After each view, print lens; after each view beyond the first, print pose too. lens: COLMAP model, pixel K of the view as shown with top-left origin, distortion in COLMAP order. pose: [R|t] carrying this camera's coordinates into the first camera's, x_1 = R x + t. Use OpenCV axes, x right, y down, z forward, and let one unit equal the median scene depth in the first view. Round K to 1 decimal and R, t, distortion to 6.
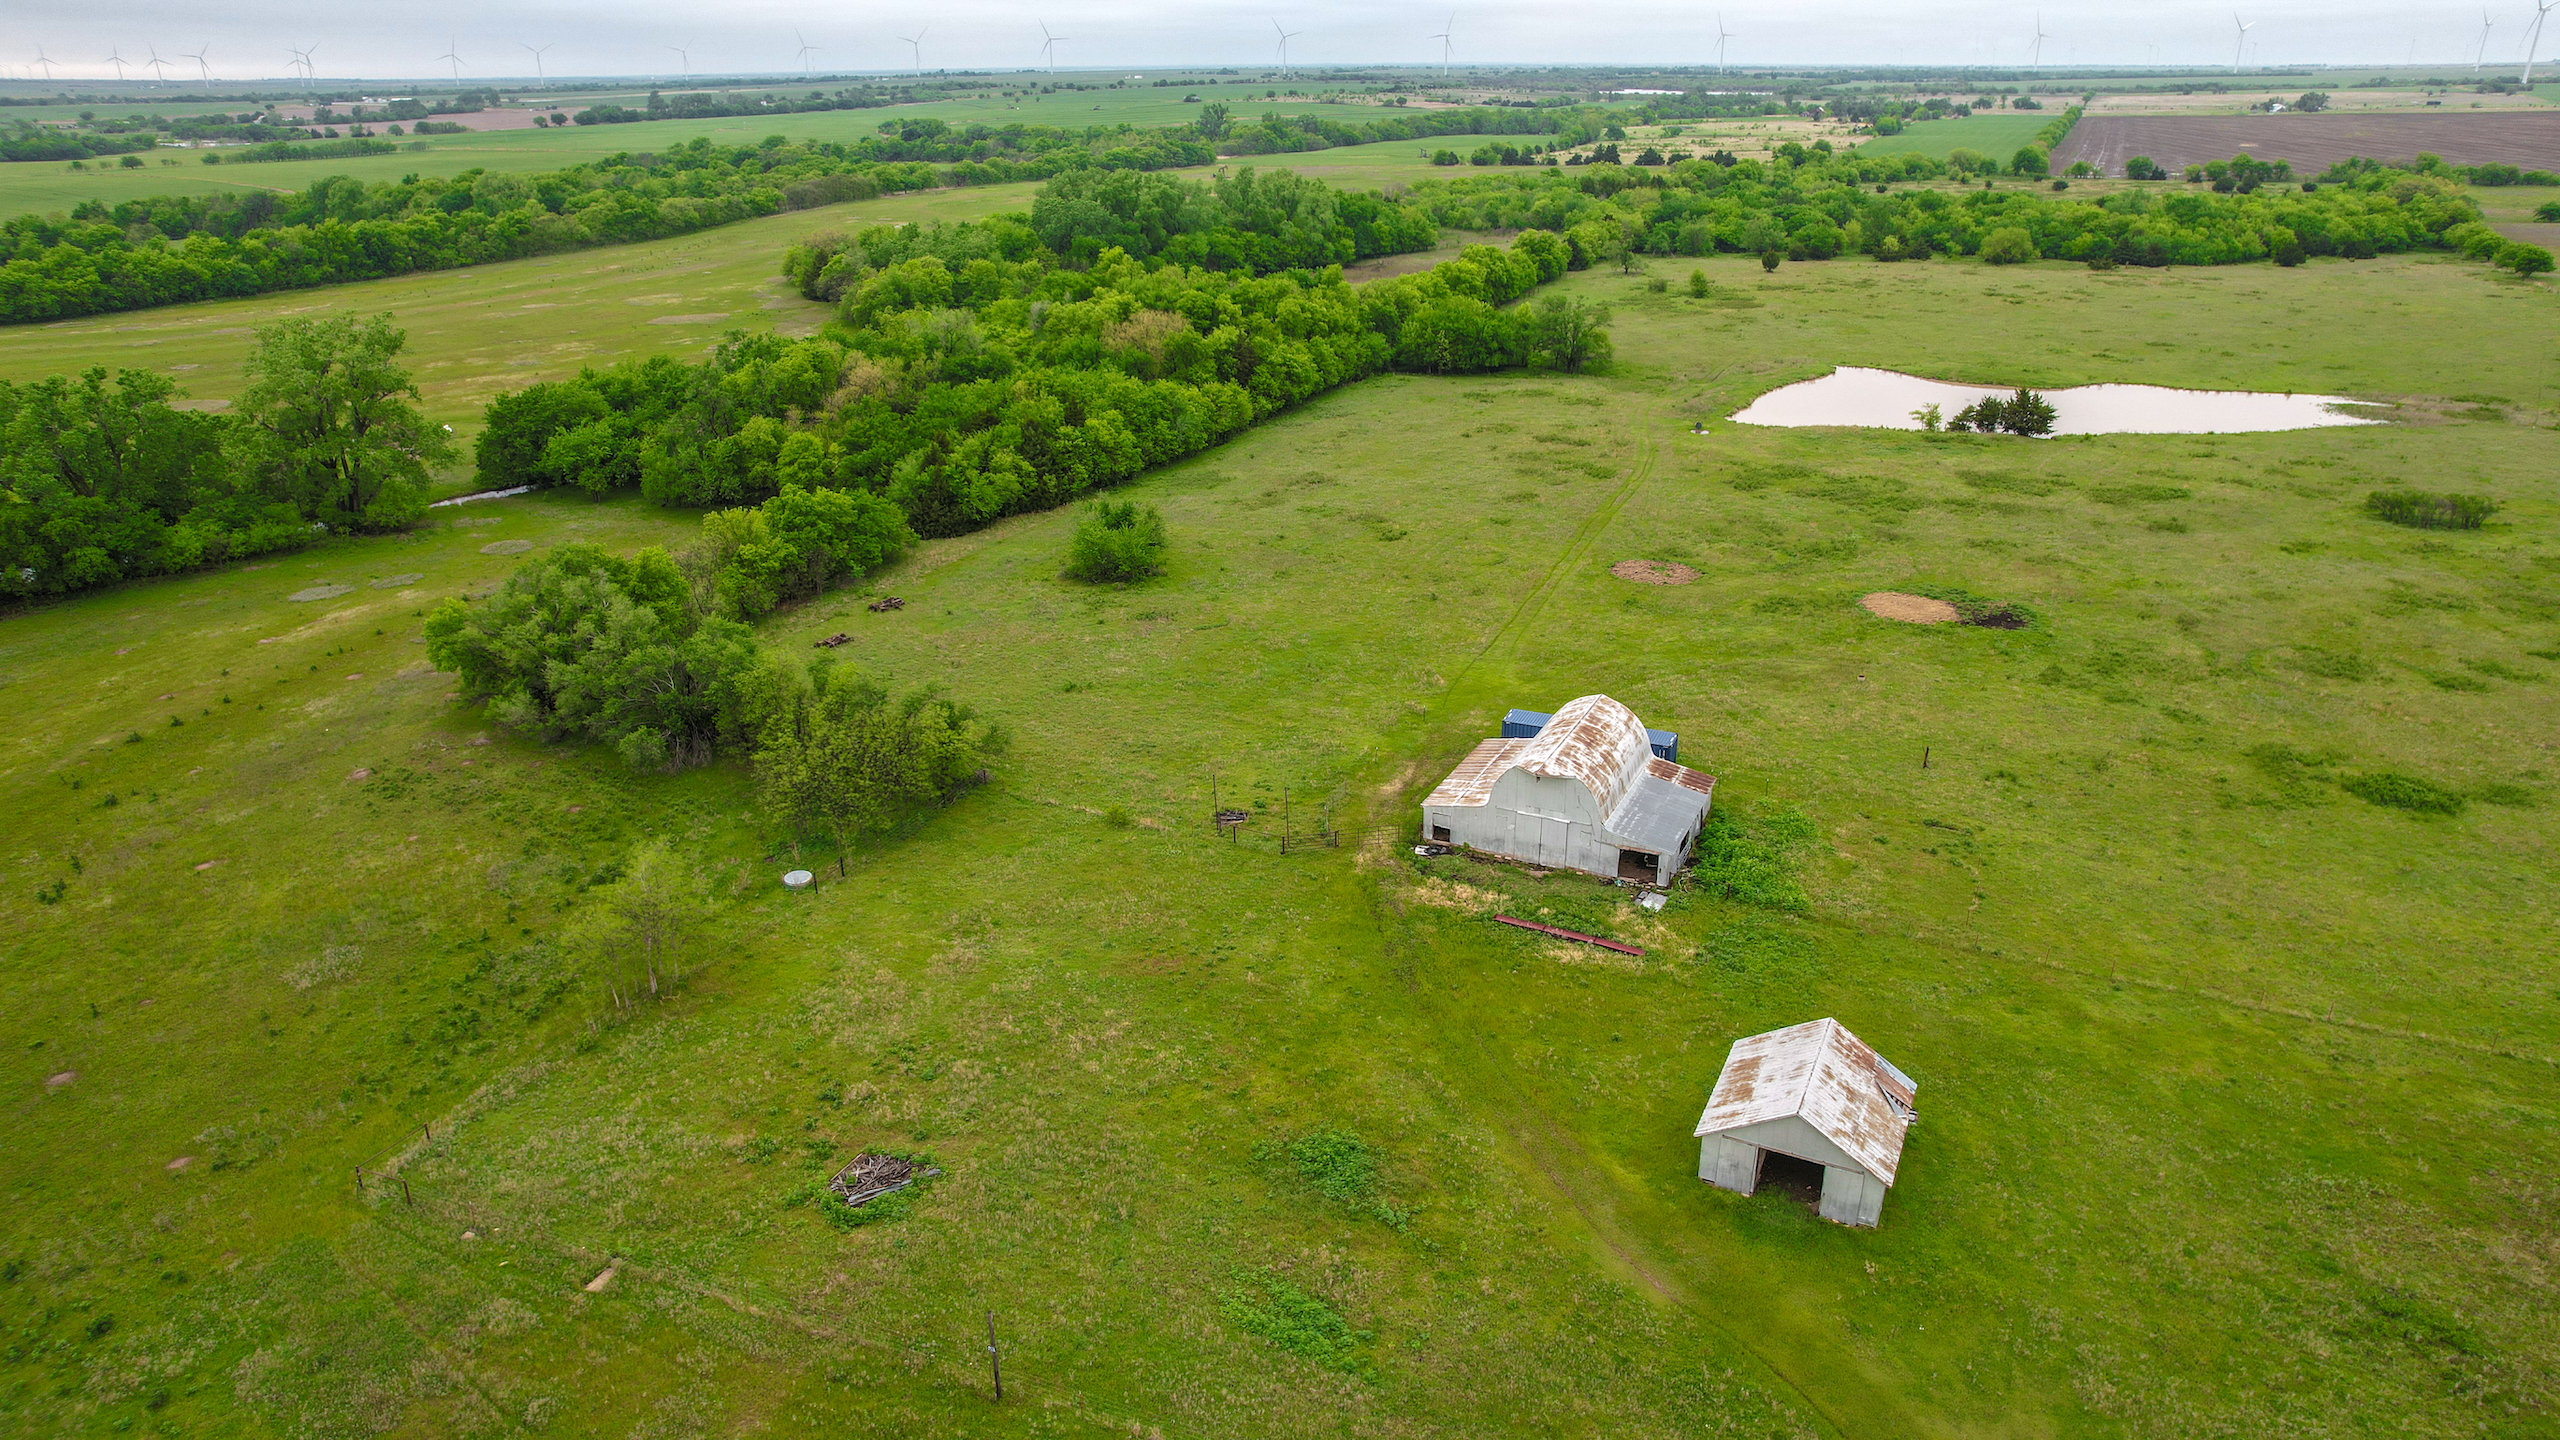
lens RADIAL K [[1632.7, 0, 1300.3], [0, 1632.7, 719.9], [0, 0, 1]] dist [-0.085218, 0.071882]
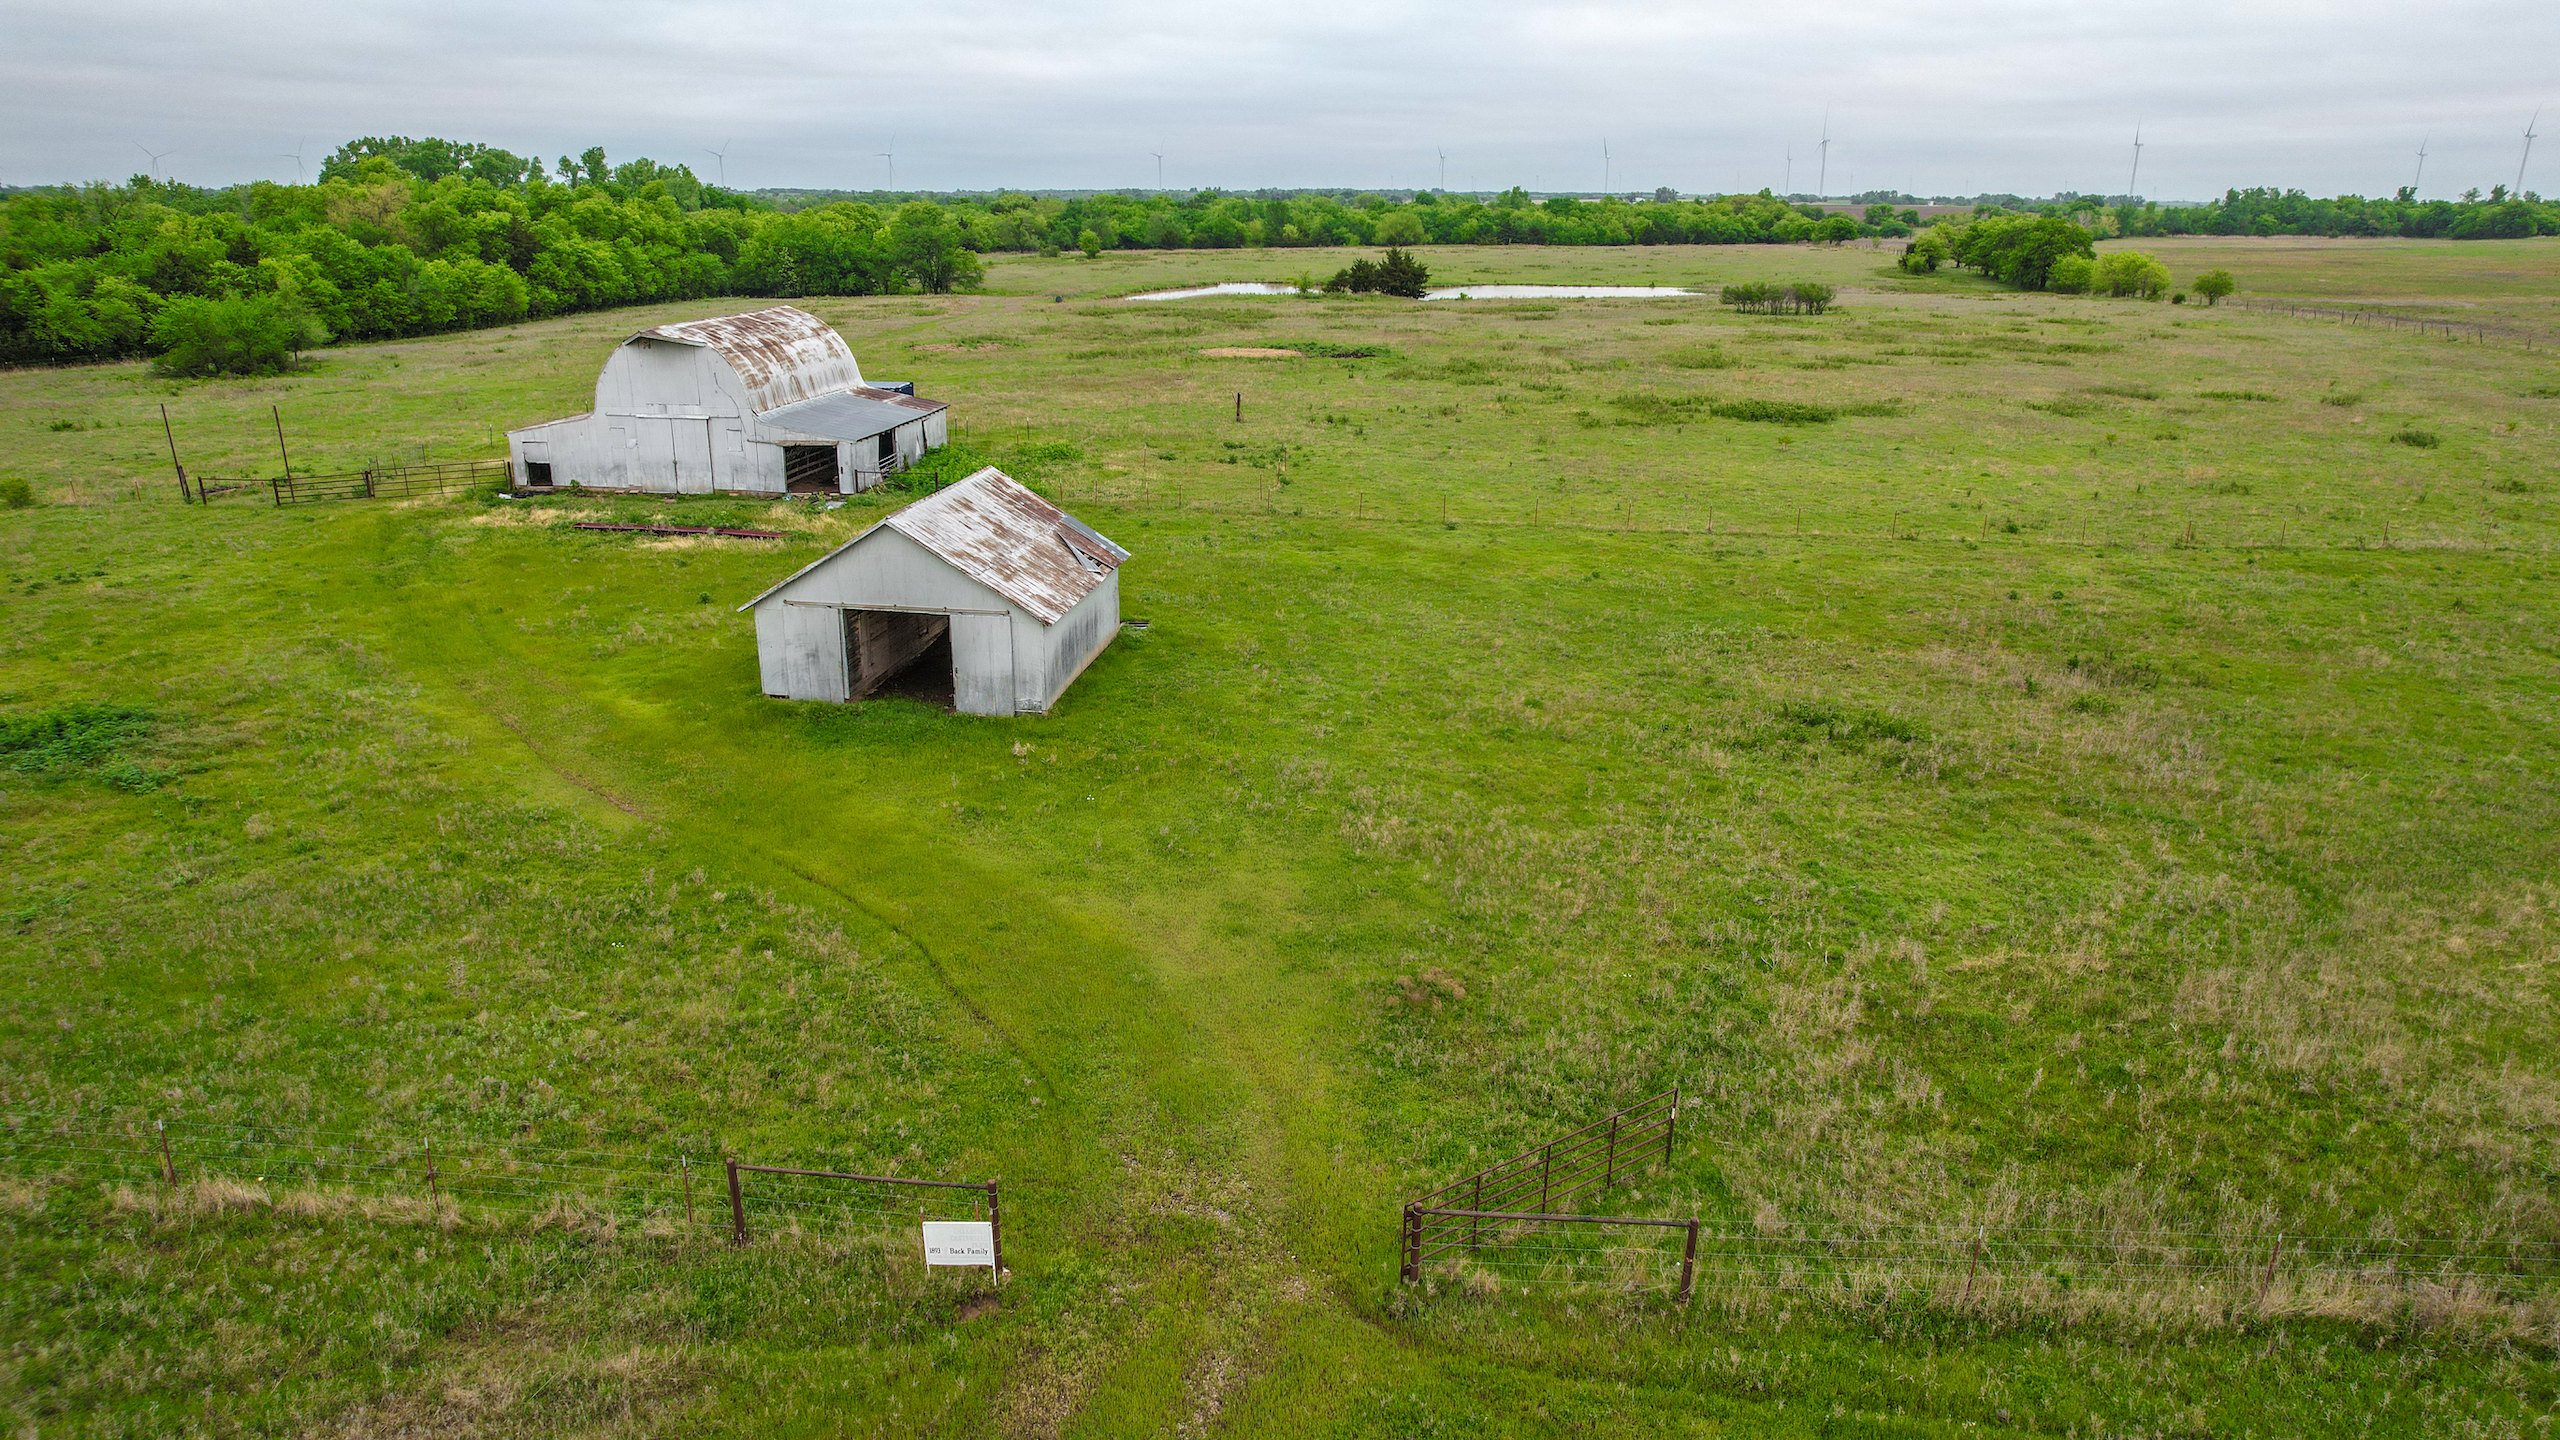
lens RADIAL K [[1632.7, 0, 1300.3], [0, 1632.7, 719.9], [0, 0, 1]] dist [-0.085218, 0.071882]
pose [[0.949349, -0.081086, 0.303582, 0.089258], [0.101400, 0.993500, -0.051732, 0.121209], [-0.297414, 0.079895, 0.951400, 0.134629]]
